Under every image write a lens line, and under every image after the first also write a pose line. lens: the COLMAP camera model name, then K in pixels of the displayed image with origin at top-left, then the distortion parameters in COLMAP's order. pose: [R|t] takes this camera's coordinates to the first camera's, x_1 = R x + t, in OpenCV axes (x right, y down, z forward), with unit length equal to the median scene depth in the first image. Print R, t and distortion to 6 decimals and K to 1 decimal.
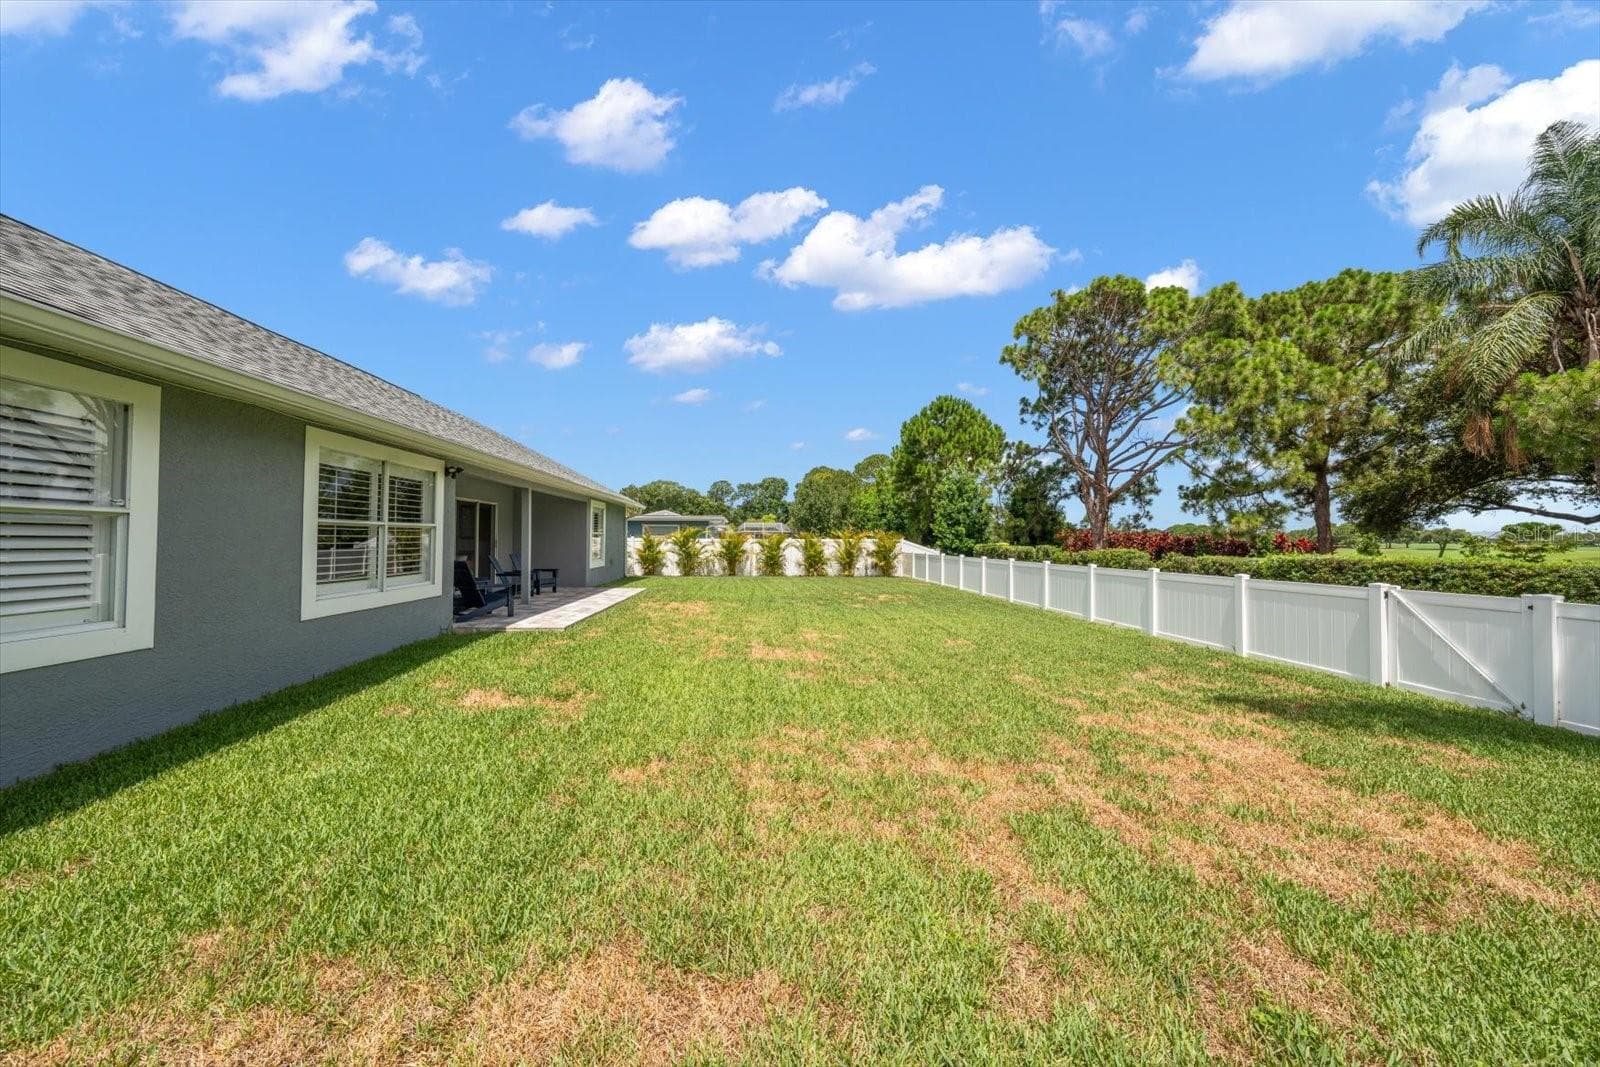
lens RADIAL K [[539.8, 0, 802.5], [0, 539.8, 528.1], [0, 0, 1]] dist [-0.001176, 0.000164]
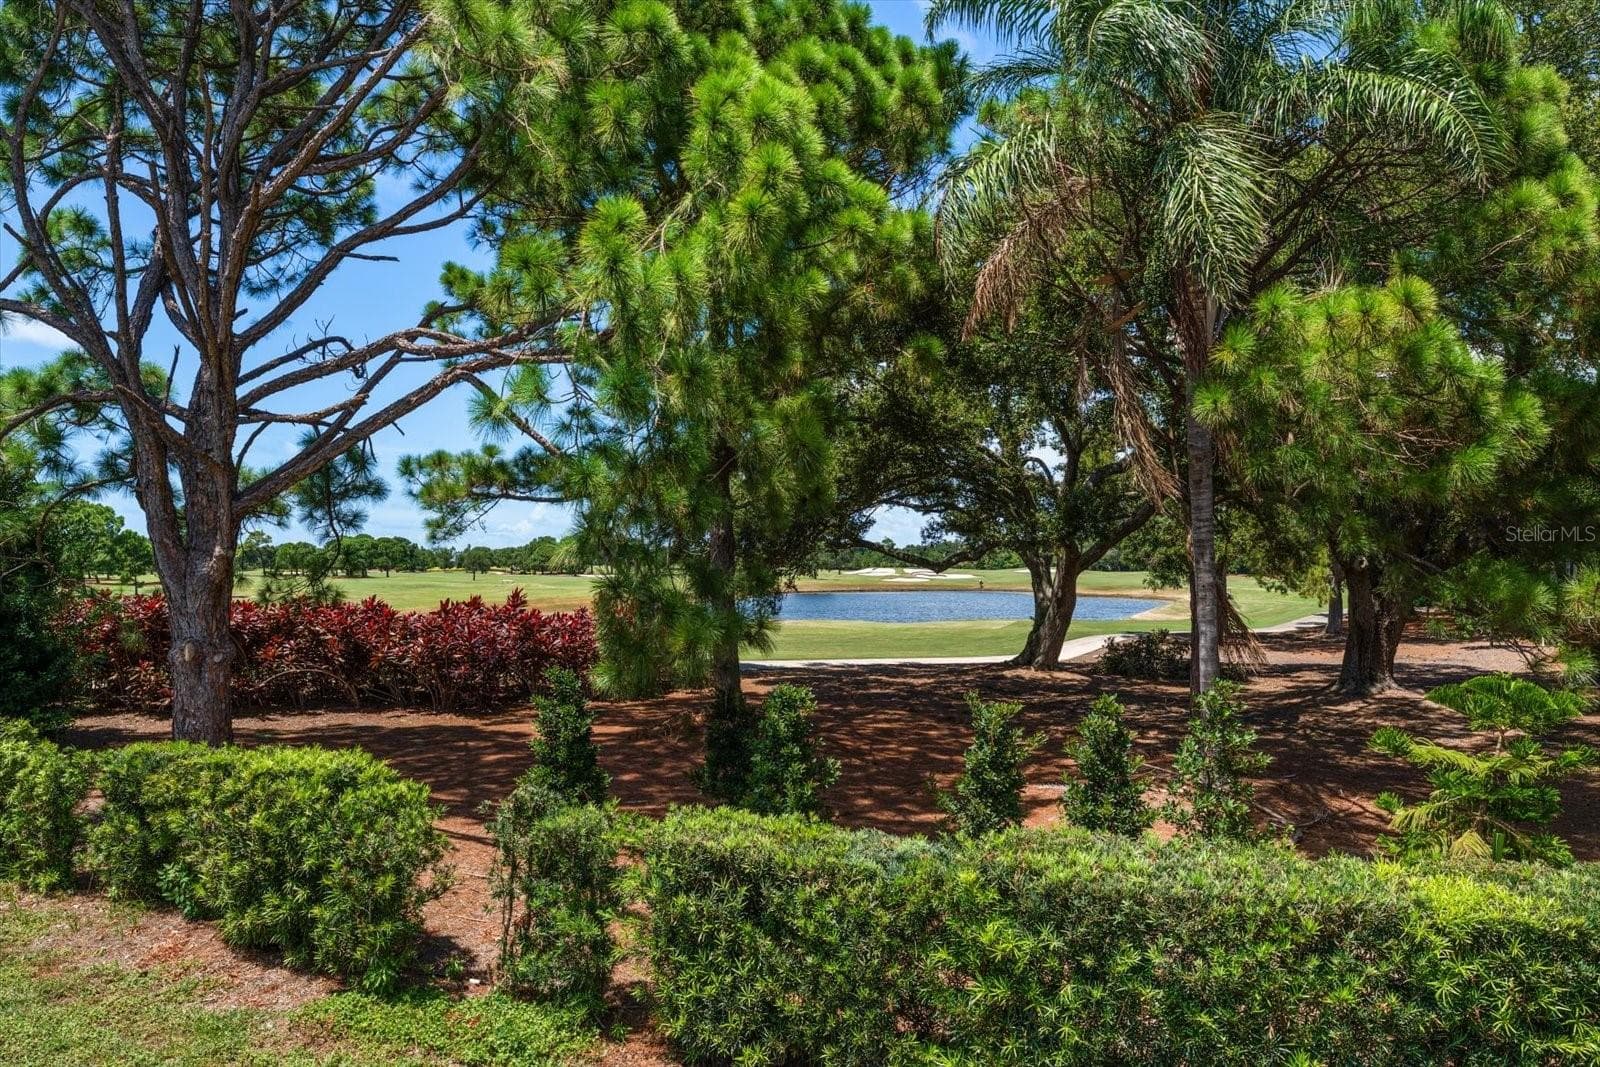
lens RADIAL K [[1059.6, 0, 804.3], [0, 1059.6, 526.6], [0, 0, 1]] dist [0.003808, 0.000141]
pose [[0.525923, 0.021794, 0.850253, 0.253632], [-0.013525, 0.999760, -0.017261, -0.040554], [-0.850425, -0.002421, 0.526091, 0.458539]]
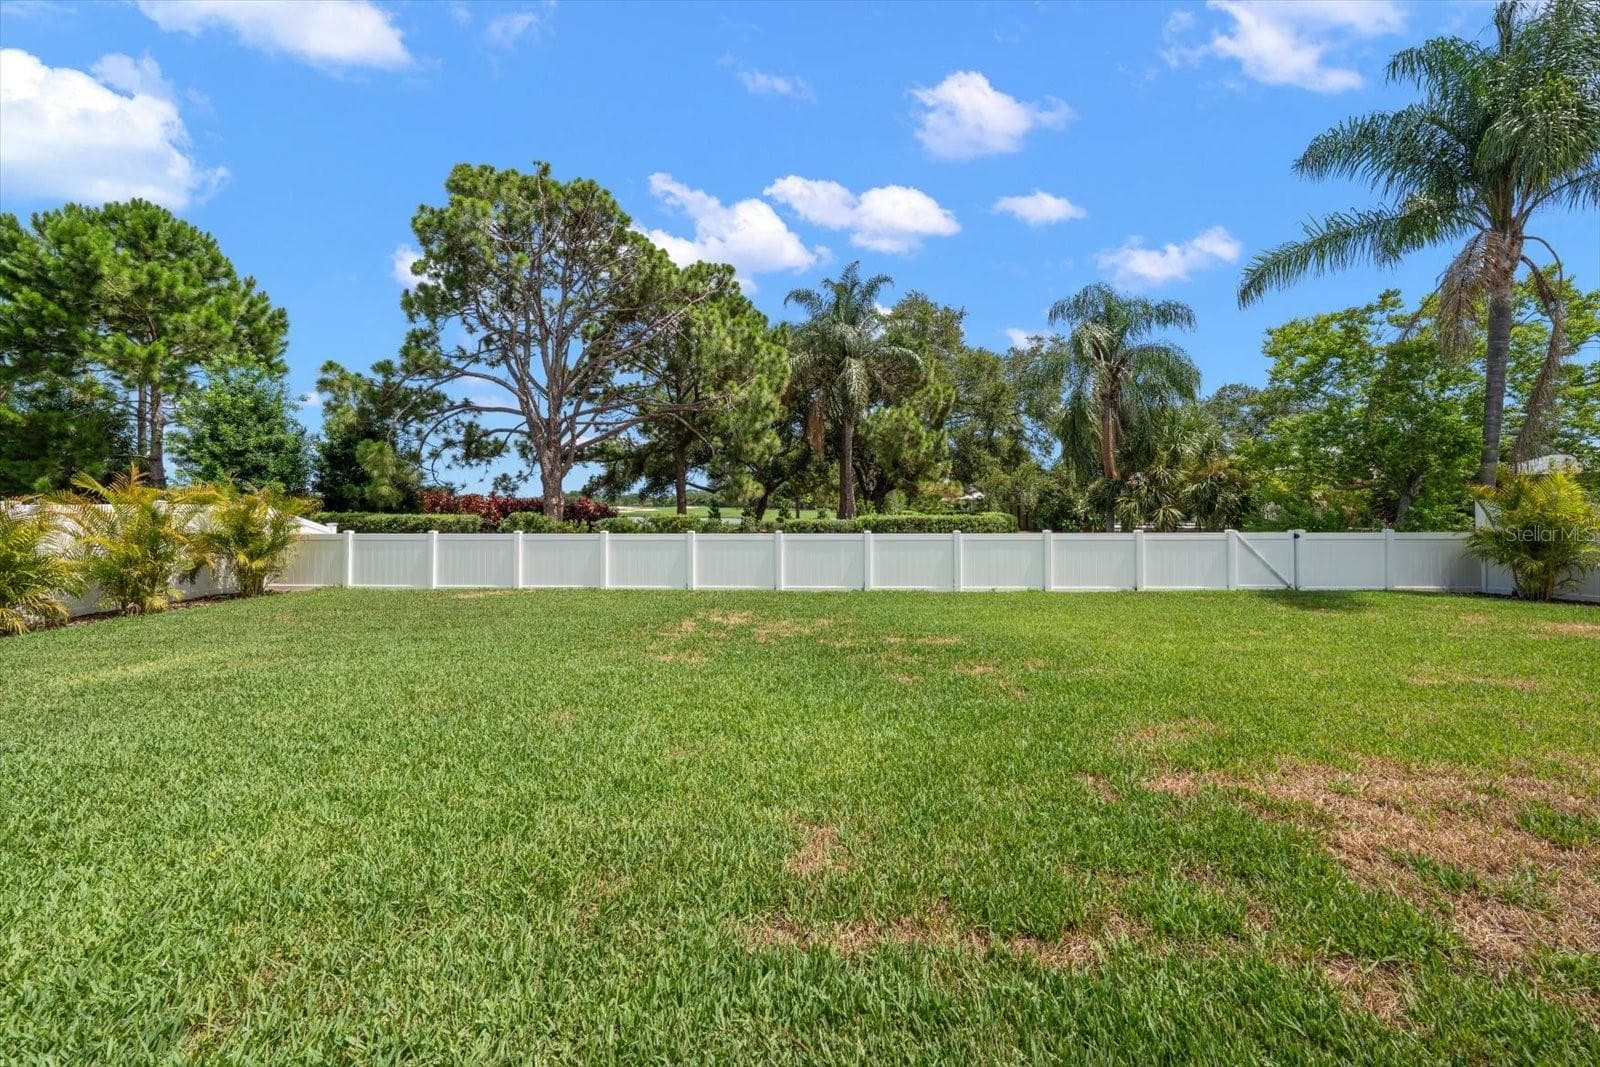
lens RADIAL K [[540.9, 0, 789.8], [0, 540.9, 502.3], [0, 0, 1]] dist [-0.001431, -0.000029]
pose [[0.139665, -0.000268, 0.990199, -0.195840], [-0.019455, 0.999806, 0.003015, 0.010102], [-0.990008, -0.019685, 0.139633, 0.544220]]
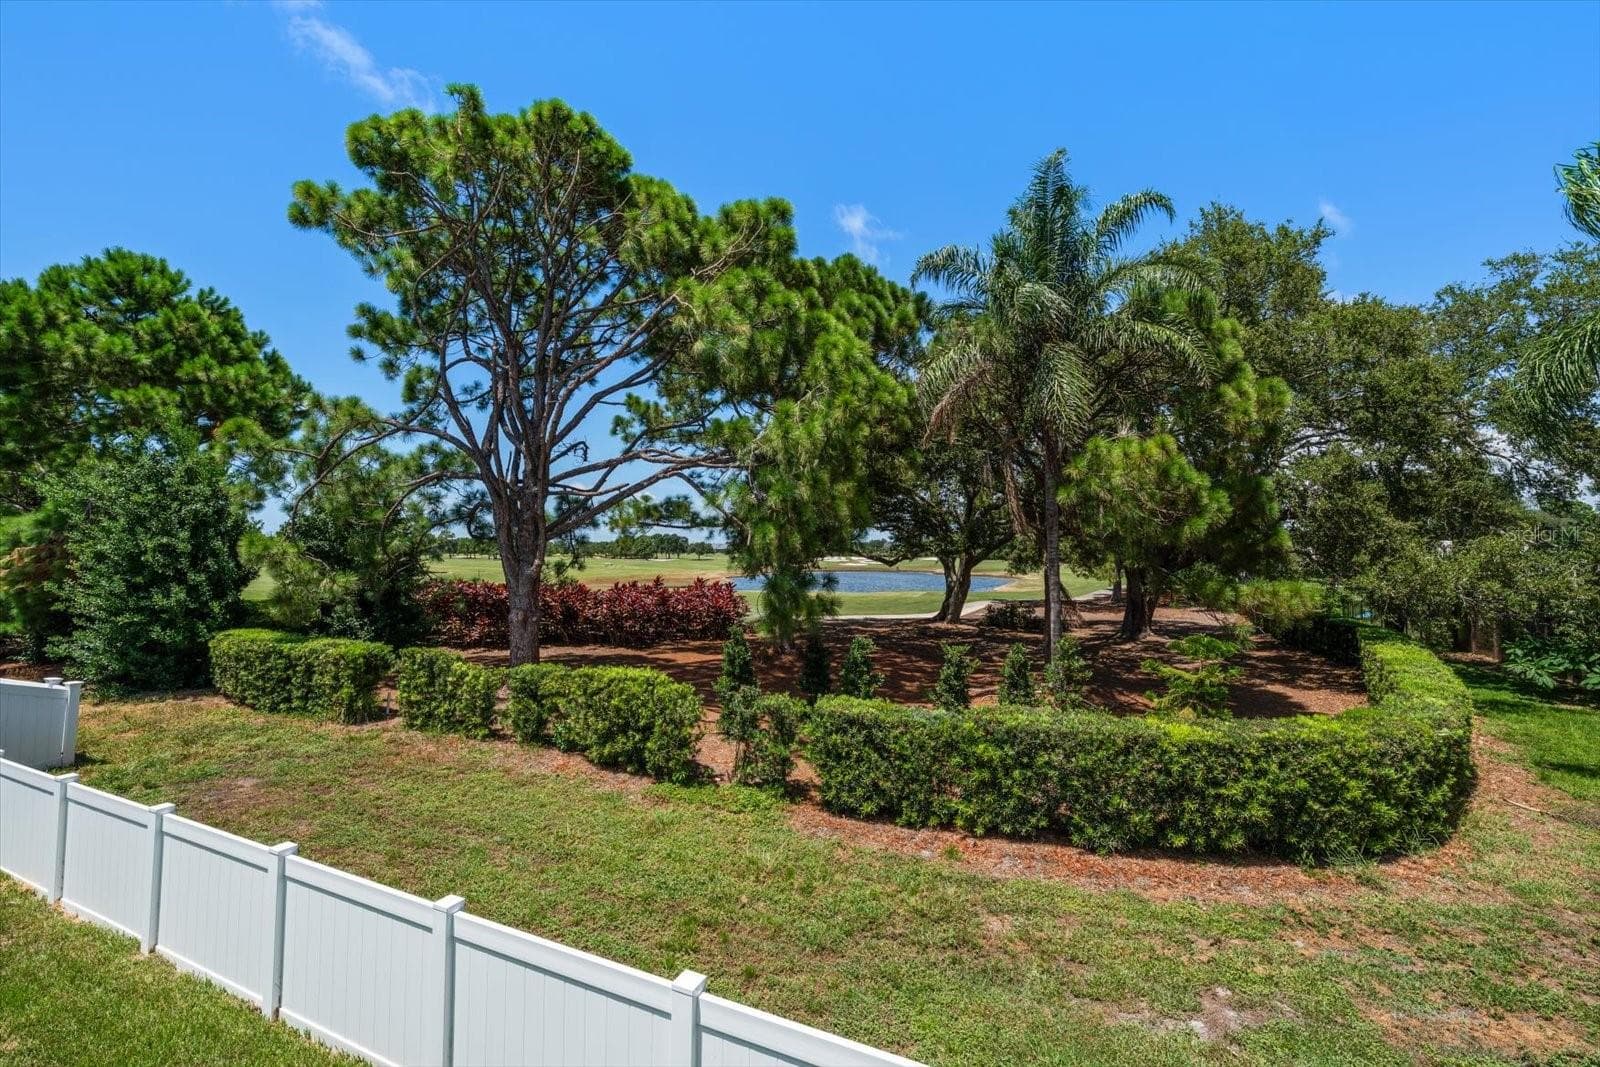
lens RADIAL K [[662.8, 0, 803.0], [0, 662.8, 528.7], [0, 0, 1]] dist [0.001552, -0.000327]
pose [[0.504937, 0.027516, 0.862717, 0.138969], [-0.022202, 0.999575, -0.018887, -0.058541], [-0.862871, -0.009618, 0.505334, 0.455677]]
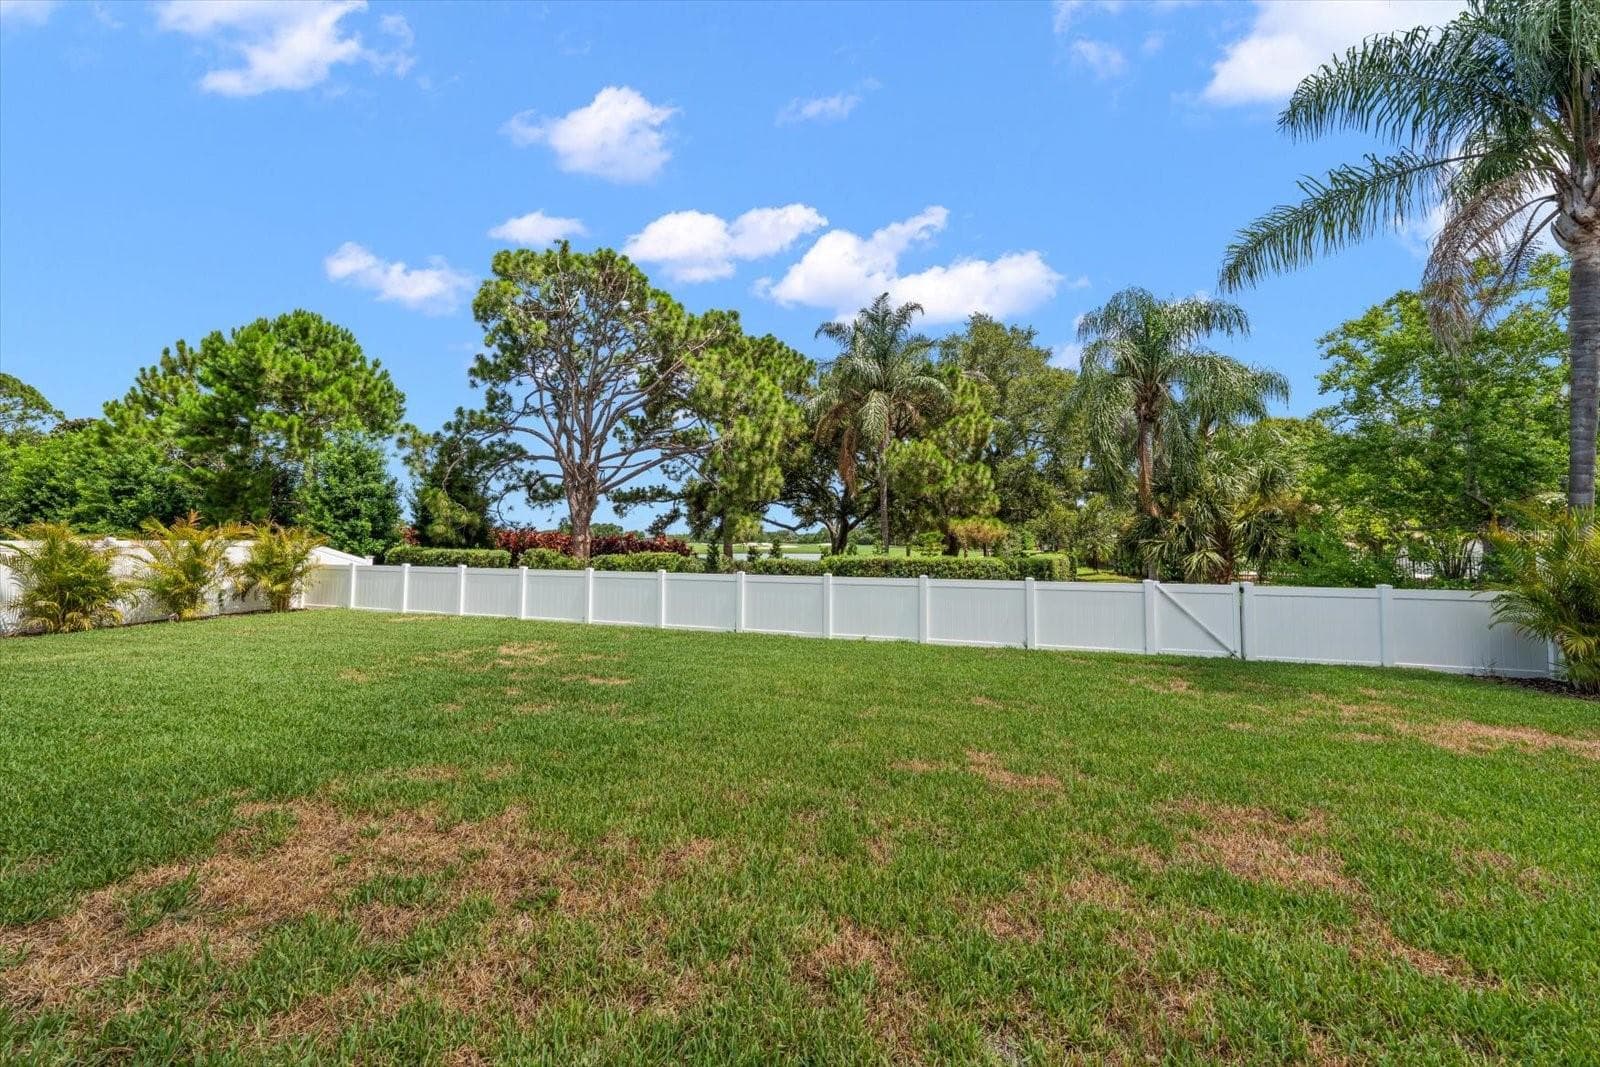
lens RADIAL K [[555.9, 0, 790.1], [0, 555.9, 519.5], [0, 0, 1]] dist [-0.002882, -0.000233]
pose [[0.394034, 0.033919, 0.918470, -0.151024], [-0.024192, 0.999355, -0.026528, 0.002009], [-0.918778, -0.011767, 0.394600, 0.330464]]
